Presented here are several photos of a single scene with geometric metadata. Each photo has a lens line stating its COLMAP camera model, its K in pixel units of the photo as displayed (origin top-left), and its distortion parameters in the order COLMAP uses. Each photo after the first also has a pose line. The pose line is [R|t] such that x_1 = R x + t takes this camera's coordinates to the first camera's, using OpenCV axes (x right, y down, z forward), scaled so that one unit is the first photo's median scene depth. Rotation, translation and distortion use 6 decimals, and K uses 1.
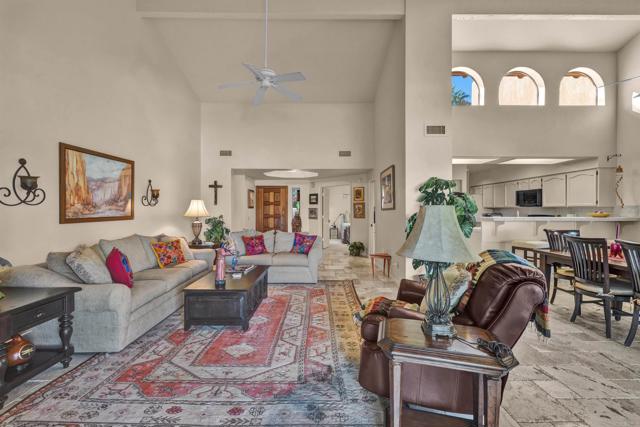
lens RADIAL K [[270.1, 0, 323.1], [0, 270.1, 205.7], [0, 0, 1]] dist [0.014863, 0.000038]
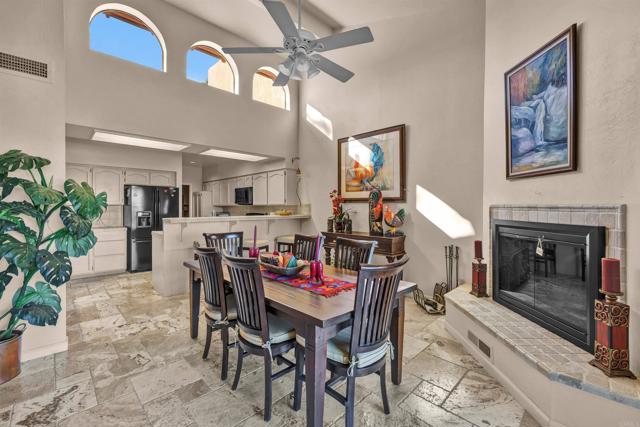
lens RADIAL K [[270.1, 0, 323.1], [0, 270.1, 205.7], [0, 0, 1]] dist [0.014863, 0.000038]
pose [[0.726563, 0.000957, 0.687099, 0.381168], [-0.005764, 0.999972, 0.004701, -0.000117], [-0.687075, -0.007376, 0.726549, 0.136569]]
